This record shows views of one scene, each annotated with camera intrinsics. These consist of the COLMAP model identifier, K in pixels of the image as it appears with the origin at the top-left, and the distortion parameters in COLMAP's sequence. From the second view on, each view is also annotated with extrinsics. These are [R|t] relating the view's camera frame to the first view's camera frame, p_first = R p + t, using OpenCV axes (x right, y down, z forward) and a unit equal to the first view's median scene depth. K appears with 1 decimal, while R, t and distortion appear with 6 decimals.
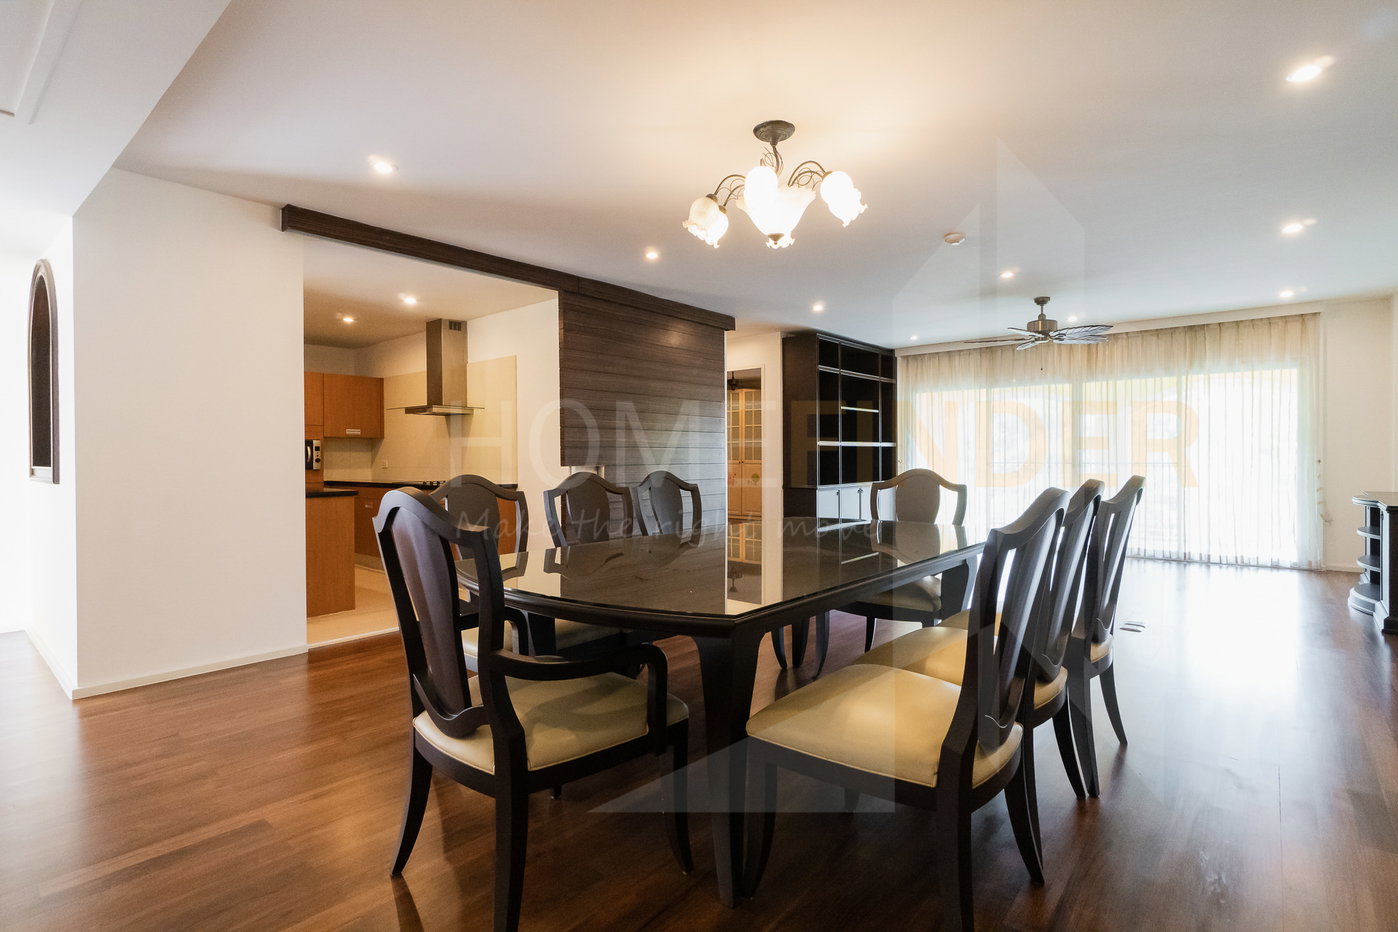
lens RADIAL K [[670.3, 0, 699.4], [0, 670.3, 462.0], [0, 0, 1]] dist [-0.002535, 0.000159]
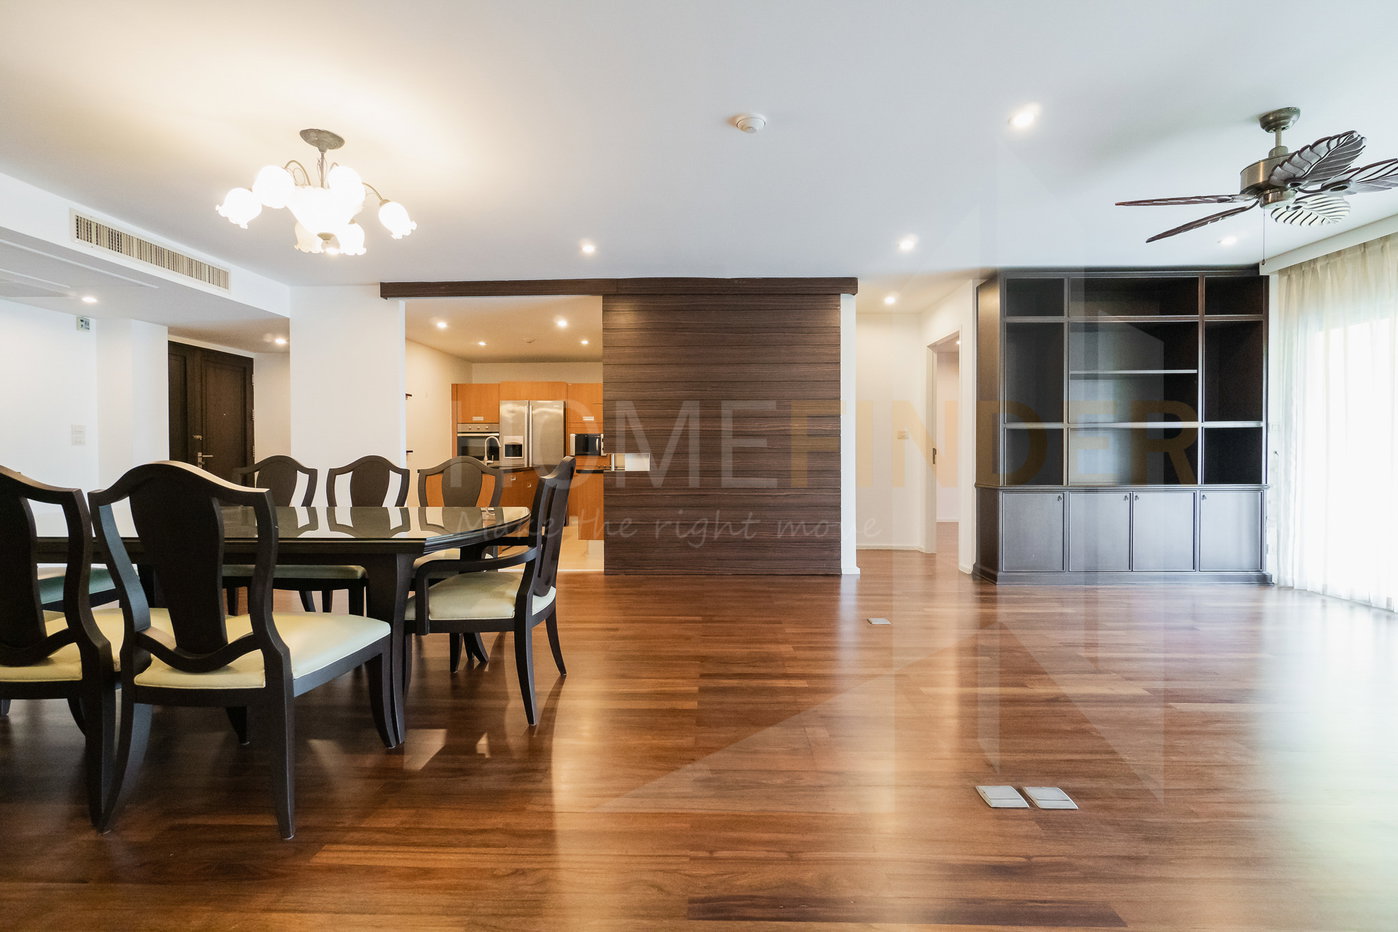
lens RADIAL K [[635.9, 0, 696.5], [0, 635.9, 459.9], [0, 0, 1]] dist [-0.000769, -0.000005]
pose [[0.640875, 0.011820, -0.767554, 0.596943], [-0.005480, 0.999926, 0.010823, 0.004865], [0.767626, -0.002730, 0.640893, 0.374439]]
